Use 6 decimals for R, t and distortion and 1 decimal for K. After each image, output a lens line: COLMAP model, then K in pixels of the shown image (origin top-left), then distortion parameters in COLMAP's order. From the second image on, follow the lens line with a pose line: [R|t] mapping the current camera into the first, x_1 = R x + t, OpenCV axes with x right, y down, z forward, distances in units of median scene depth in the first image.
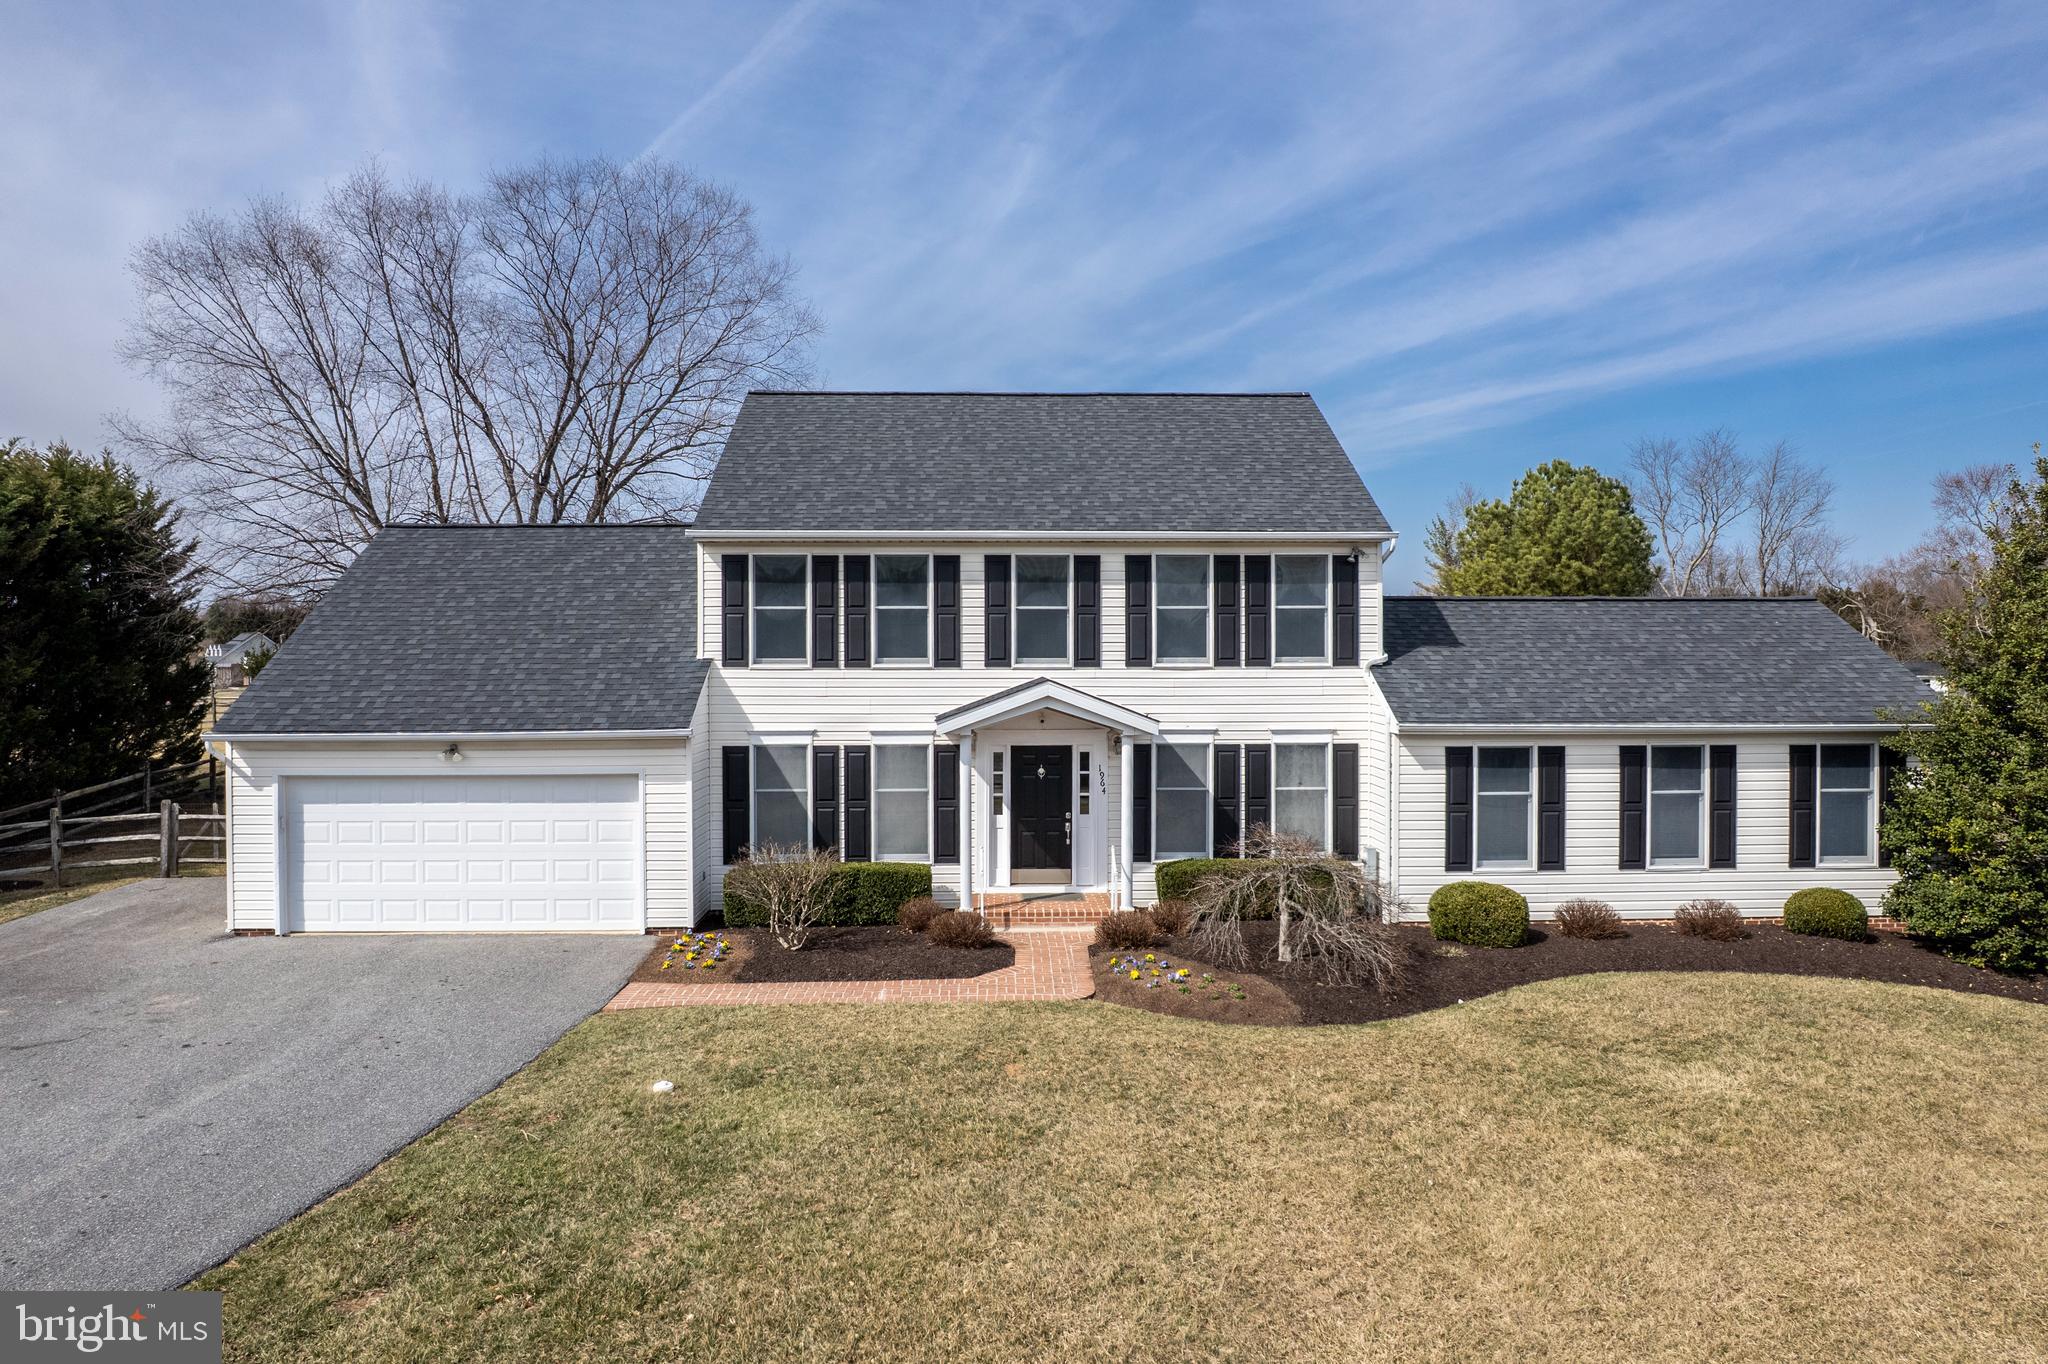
lens RADIAL K [[1356.9, 0, 1015.8], [0, 1356.9, 646.1], [0, 0, 1]] dist [-0.053668, 0.039544]
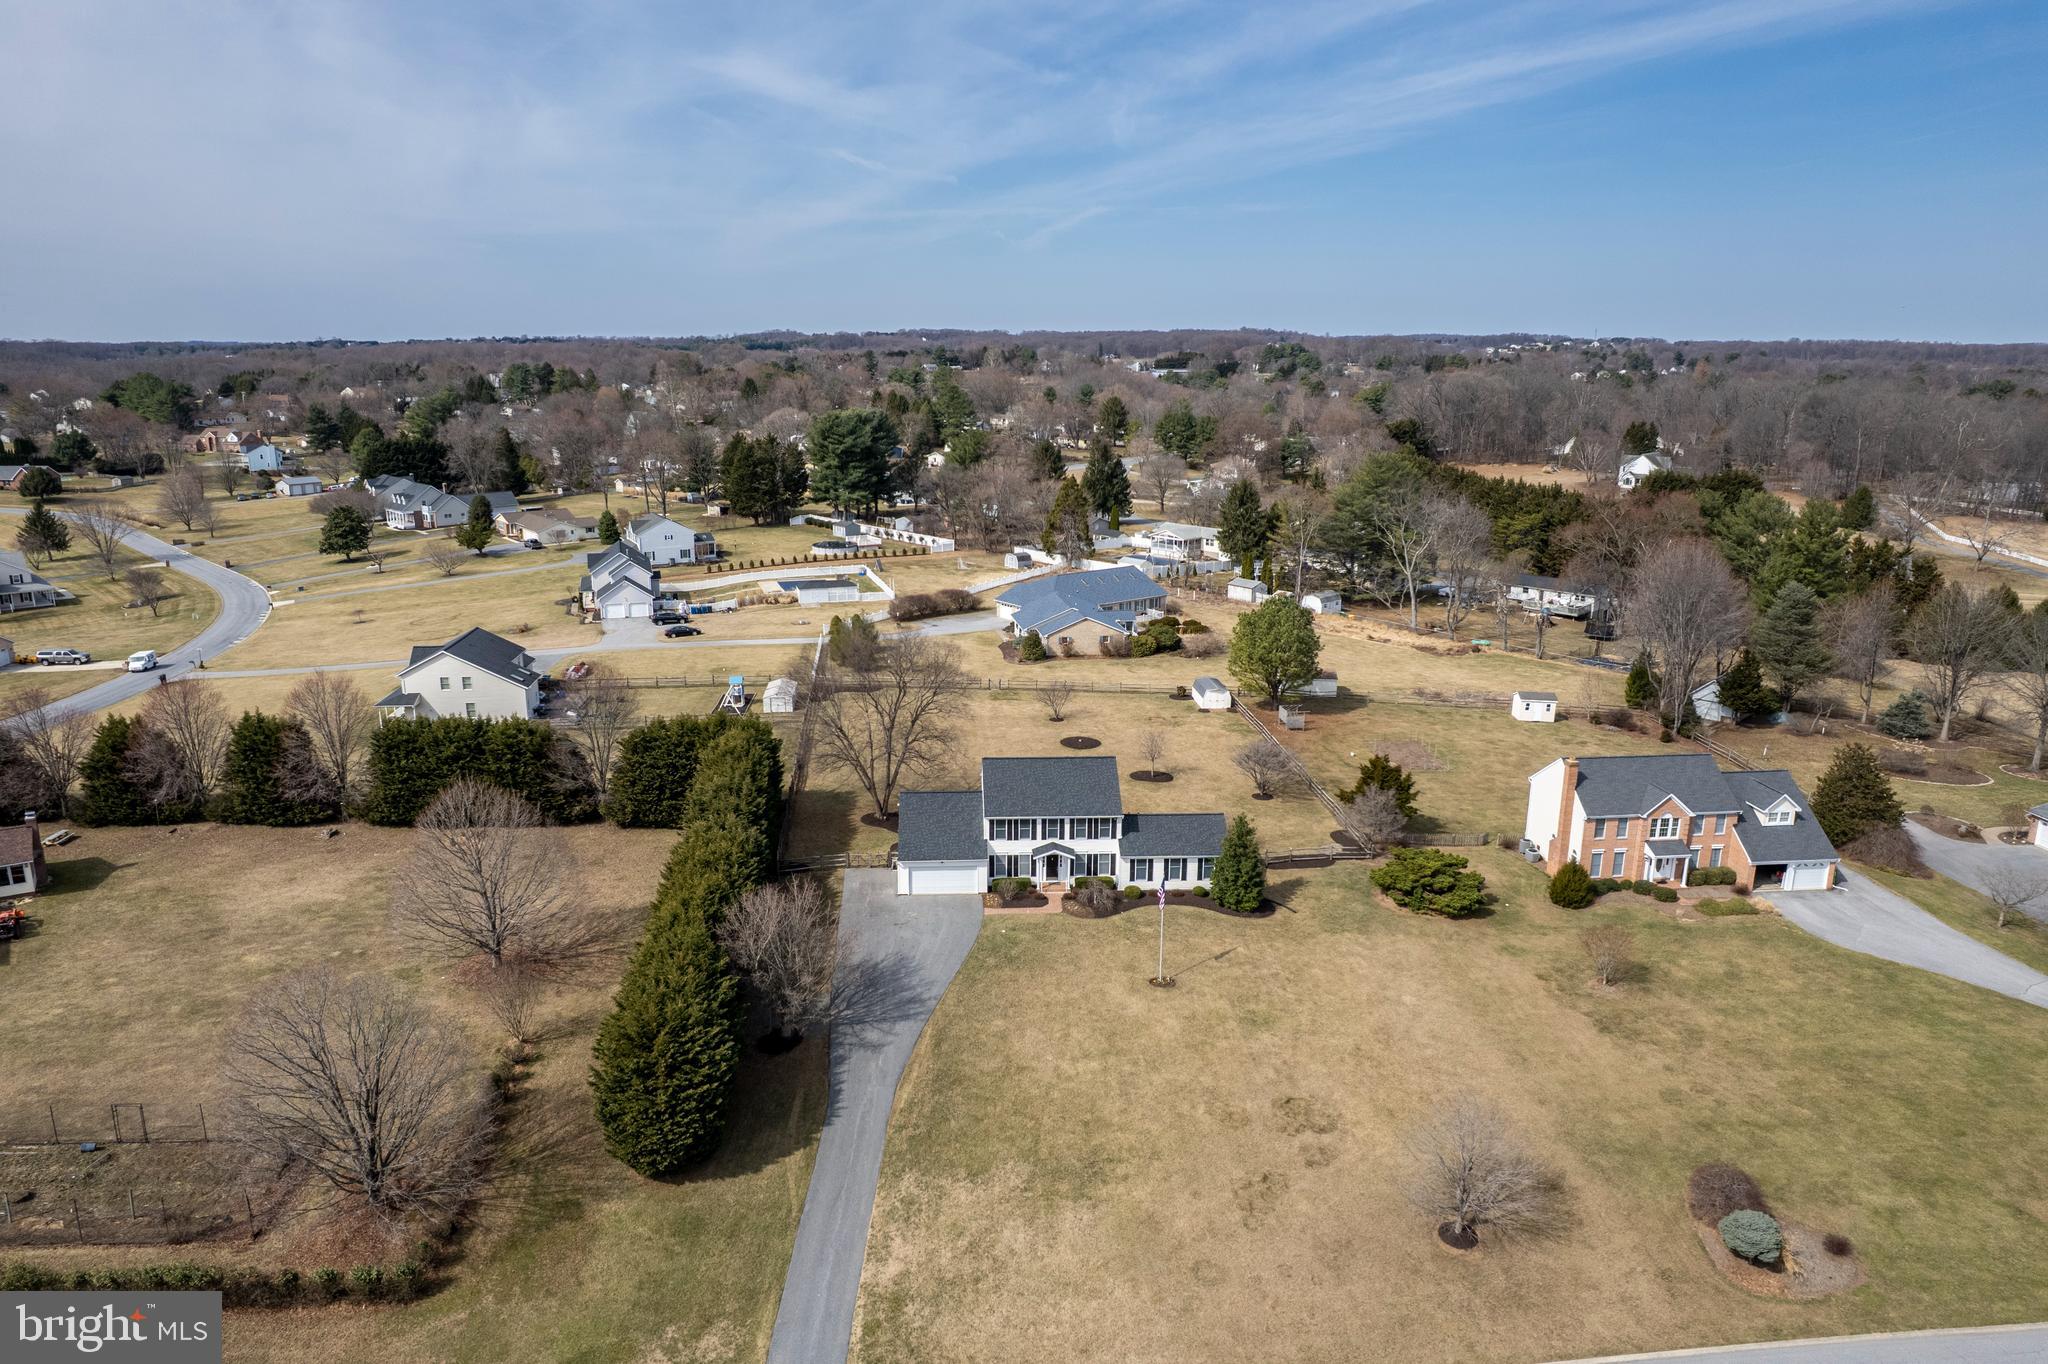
lens RADIAL K [[1356.9, 0, 1029.2], [0, 1356.9, 664.2], [0, 0, 1]] dist [-0.053668, 0.039544]
pose [[0.999744, 0.003994, 0.022291, -0.190015], [-0.009350, 0.969312, 0.245654, -1.922124], [-0.020626, -0.245799, 0.969101, -3.851579]]
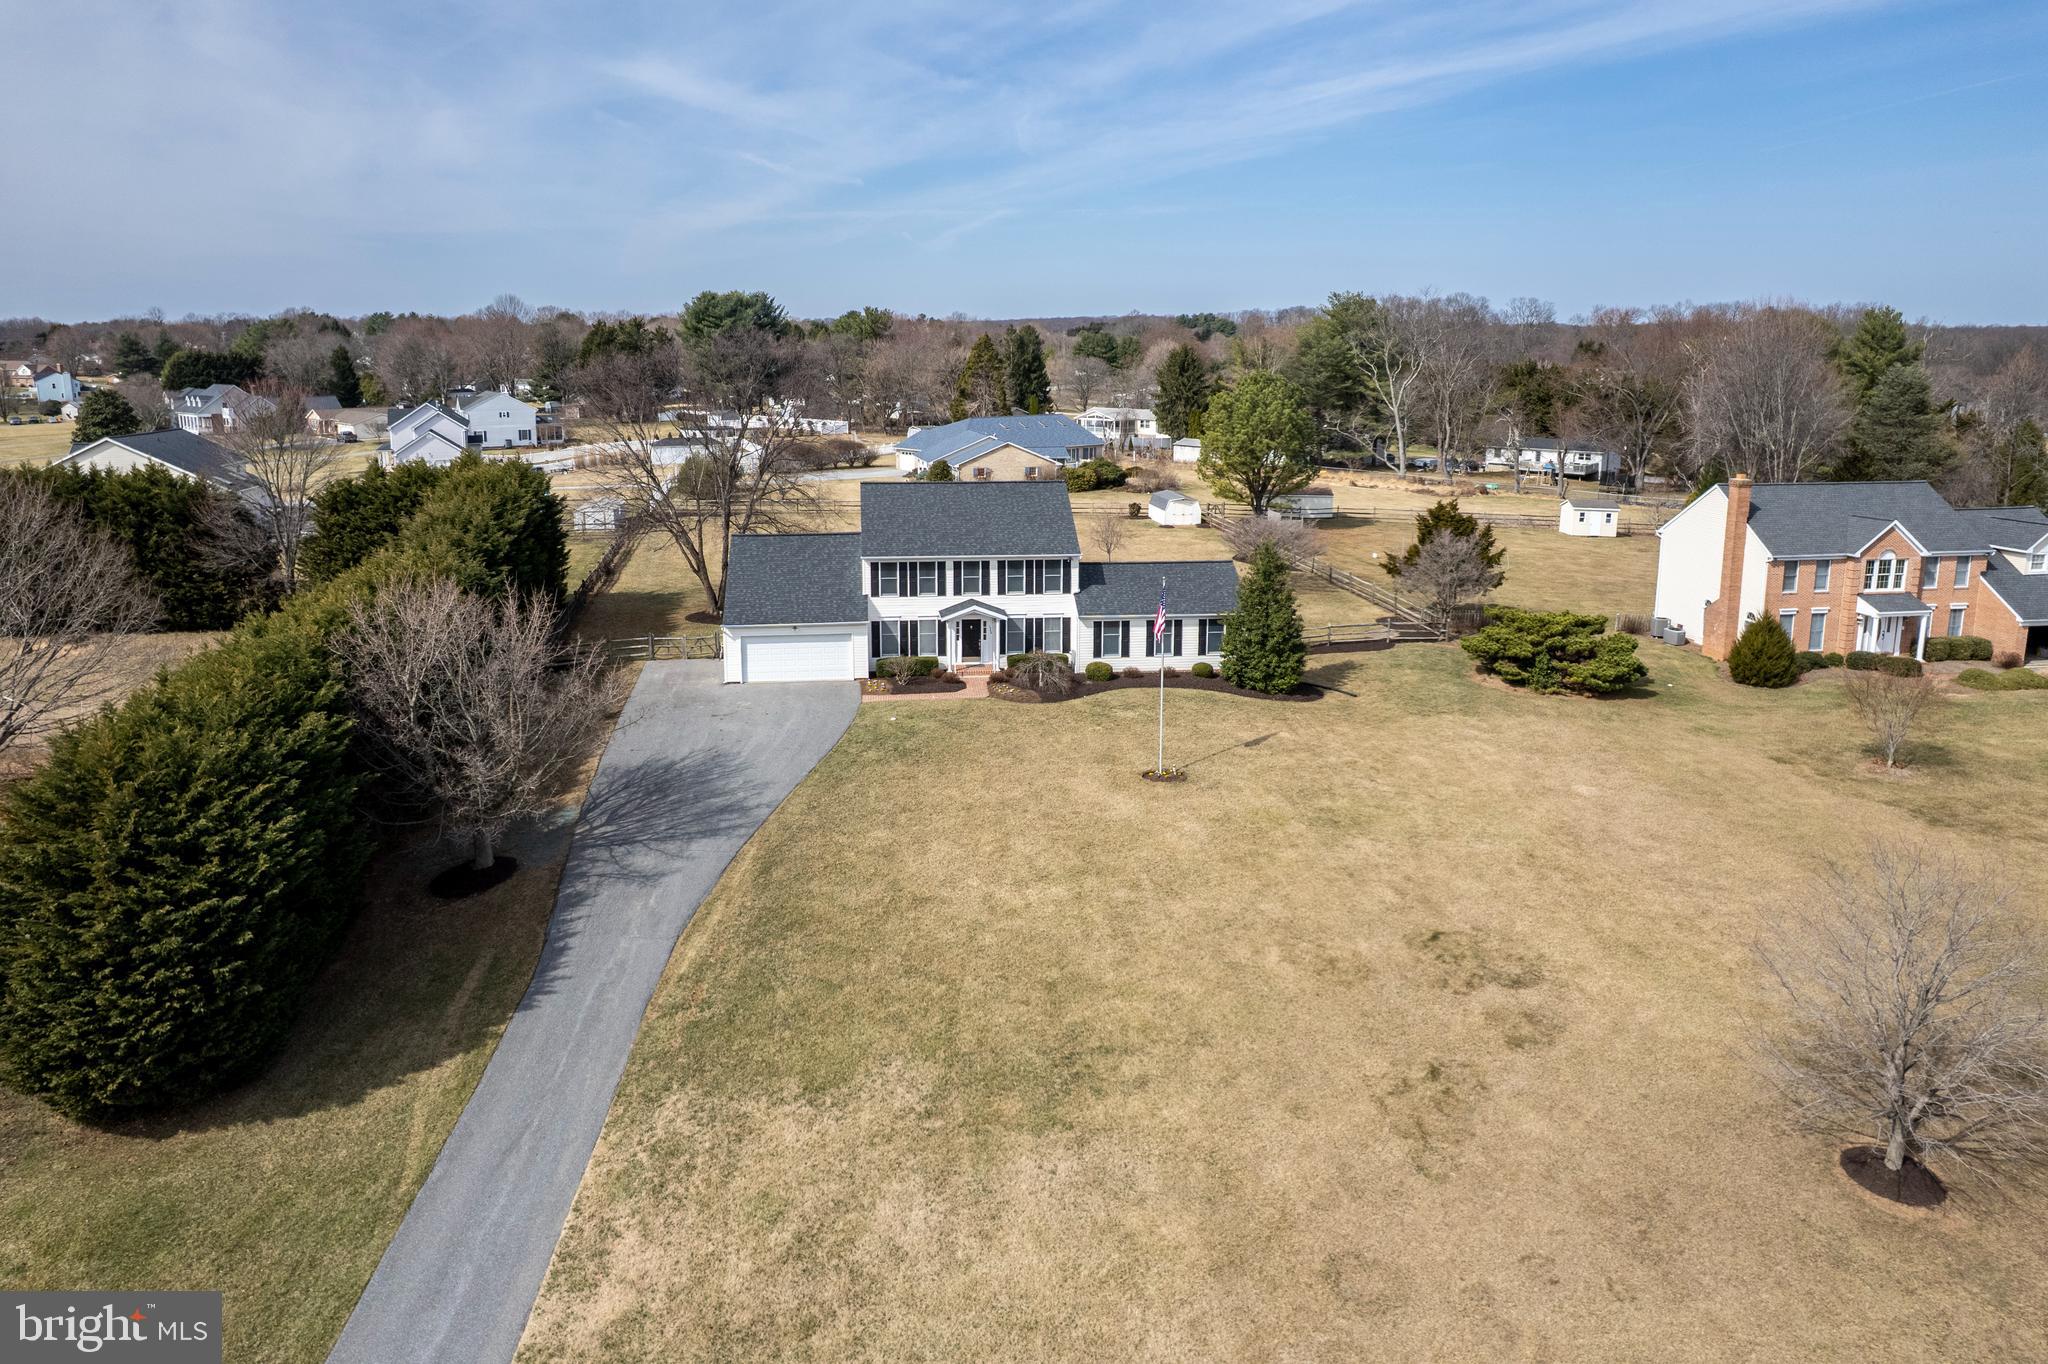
lens RADIAL K [[1356.9, 0, 1022.5], [0, 1356.9, 605.3], [0, 0, 1]] dist [-0.053668, 0.039544]
pose [[0.996587, -0.011281, 0.081776, -0.126670], [-0.005416, 0.979548, 0.201138, -0.627360], [-0.082373, -0.200894, 0.976144, -2.210183]]
